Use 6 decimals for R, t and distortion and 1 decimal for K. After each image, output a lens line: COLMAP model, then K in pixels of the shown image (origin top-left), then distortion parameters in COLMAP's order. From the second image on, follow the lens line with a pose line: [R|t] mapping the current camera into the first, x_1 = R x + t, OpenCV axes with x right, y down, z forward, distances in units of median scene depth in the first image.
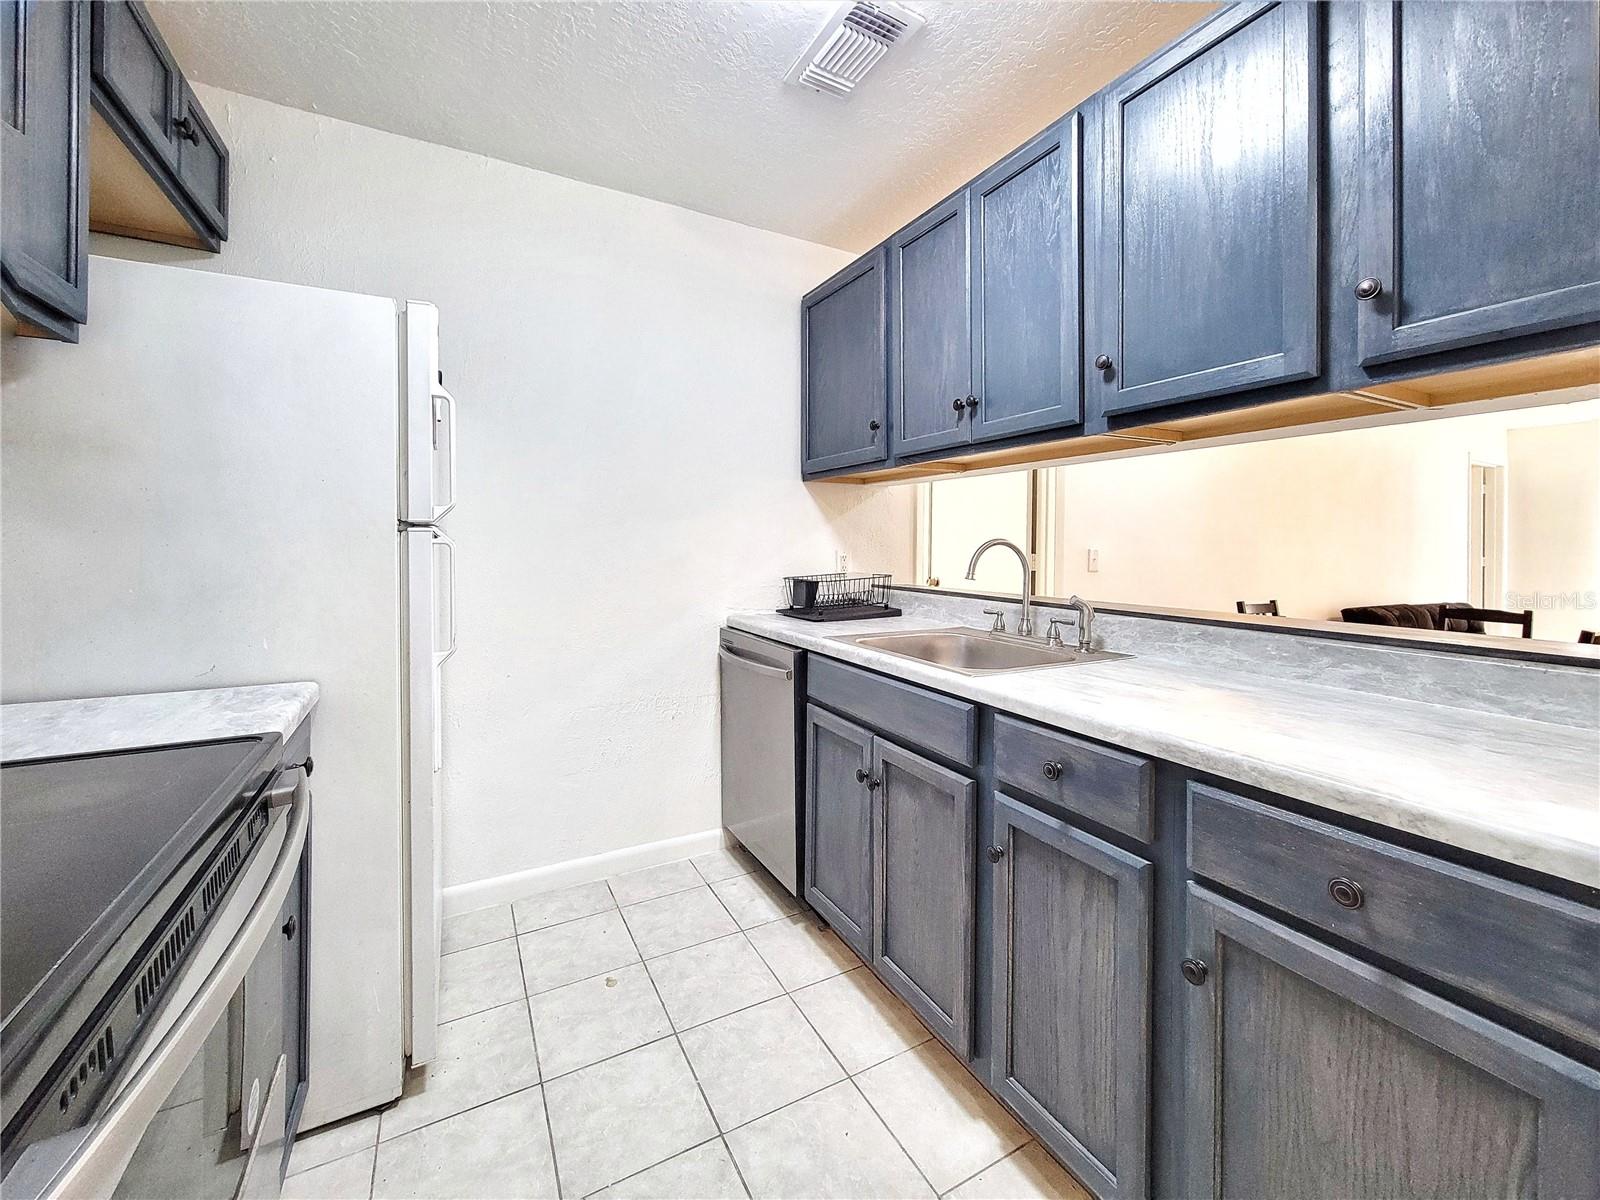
lens RADIAL K [[651.1, 0, 802.1], [0, 651.1, 547.5], [0, 0, 1]] dist [-0.000080, 0.000143]
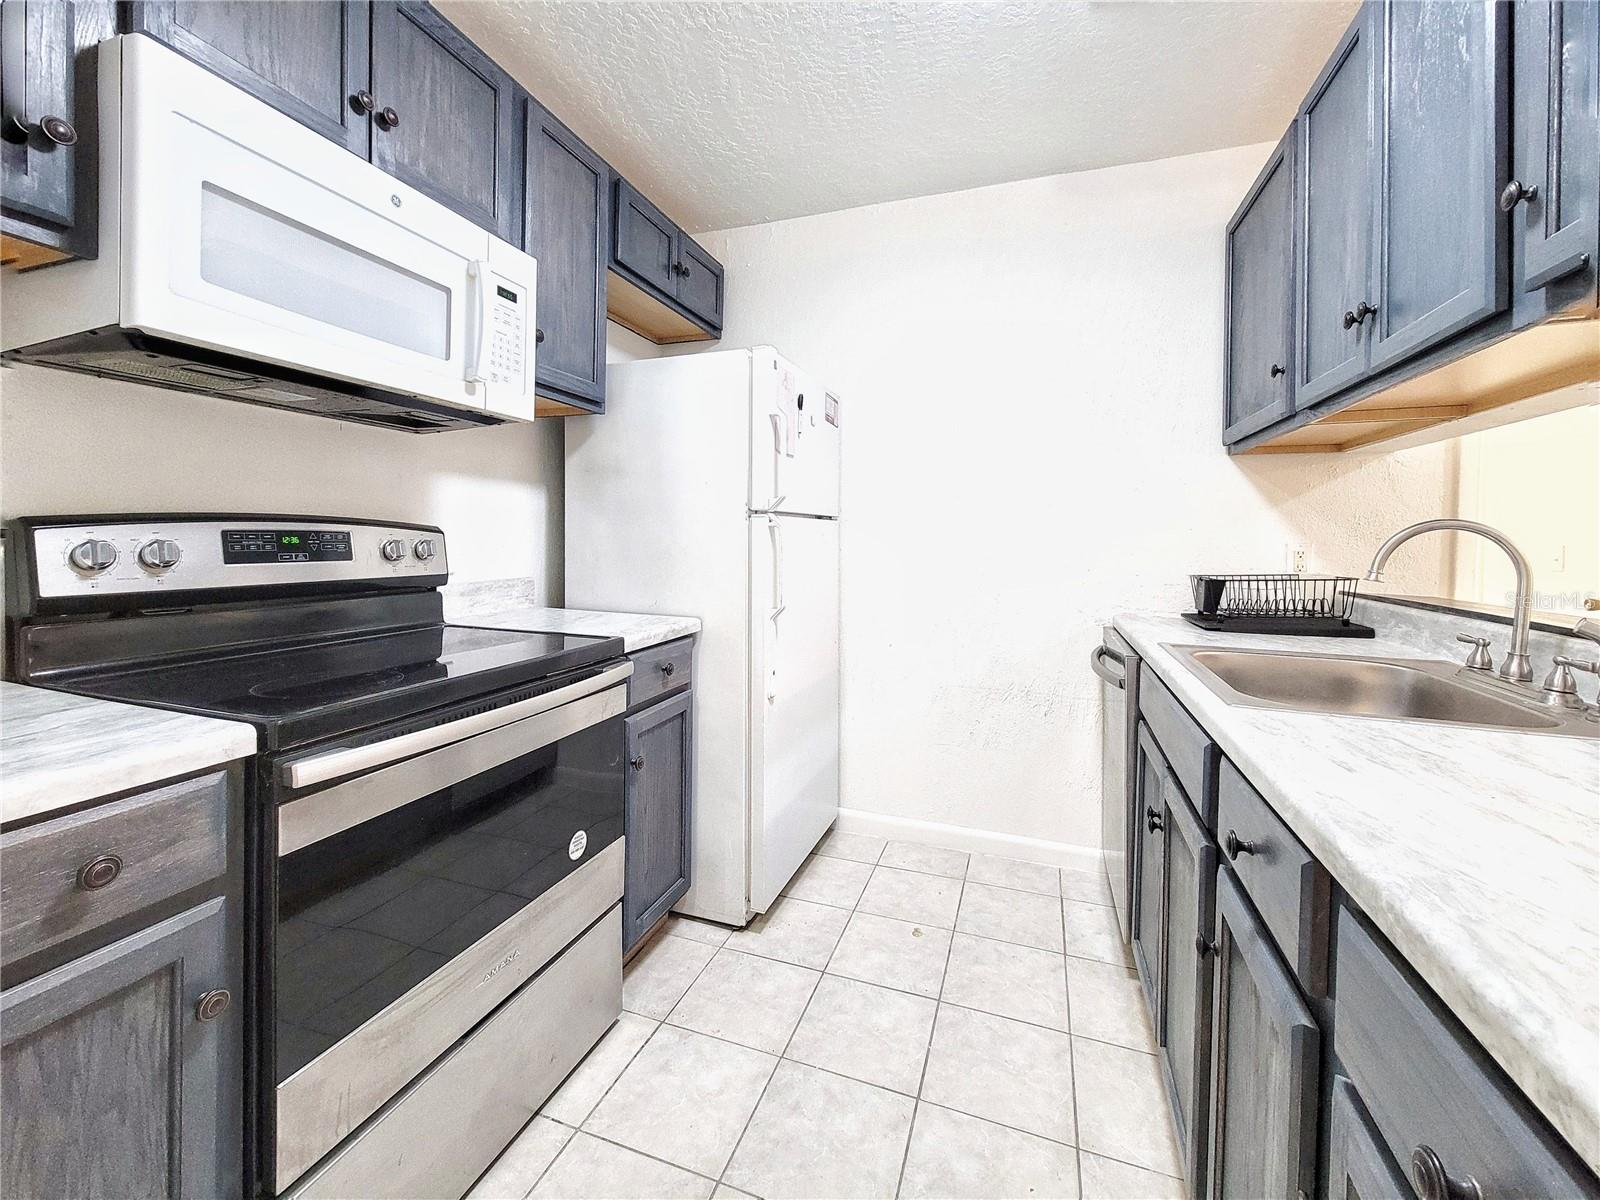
lens RADIAL K [[650.6, 0, 801.5], [0, 650.6, 550.8], [0, 0, 1]] dist [0.000186, -0.000012]
pose [[0.665861, 0.020453, -0.745795, 0.376936], [-0.016715, 0.999782, 0.012494, 0.021036], [0.745888, 0.004147, 0.666058, 0.132172]]
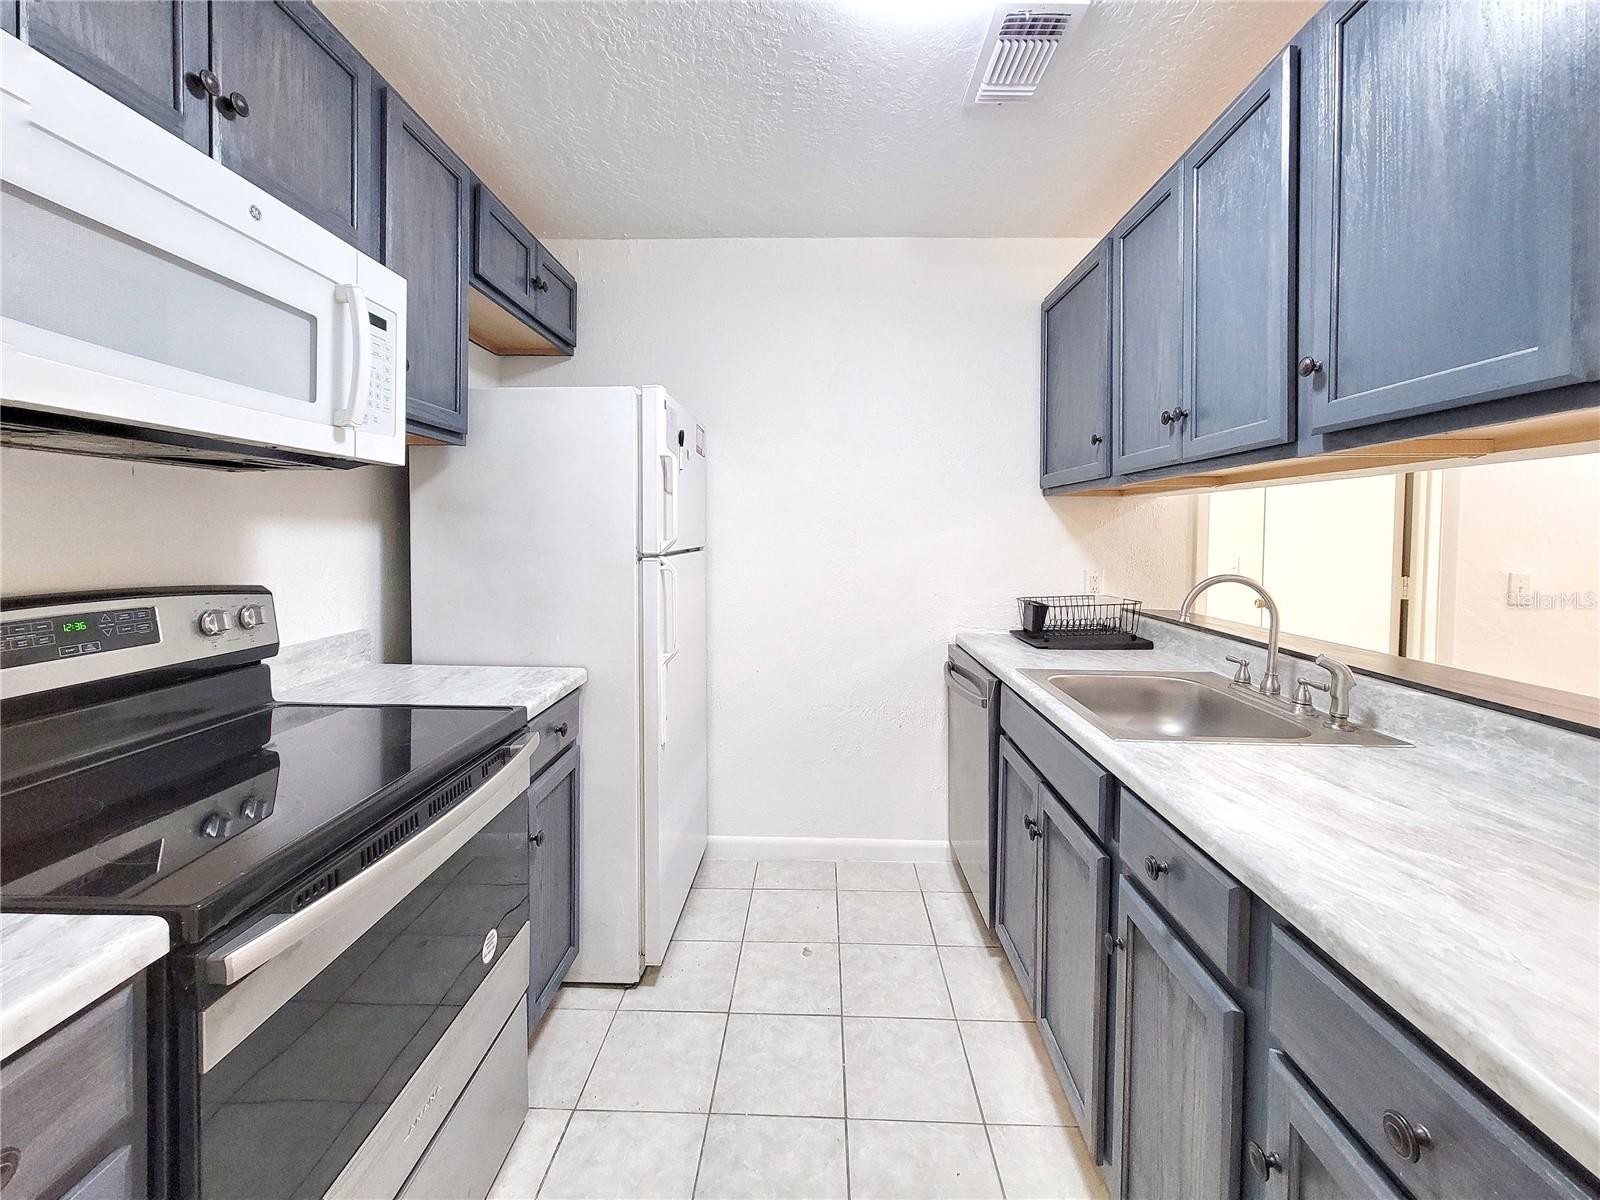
lens RADIAL K [[651.1, 0, 802.1], [0, 651.1, 547.5], [0, 0, 1]] dist [-0.000080, 0.000143]
pose [[0.864840, 0.014993, -0.501823, 0.262863], [-0.008624, 0.999850, 0.015010, -0.058429], [0.501973, -0.008653, 0.864840, 0.015486]]
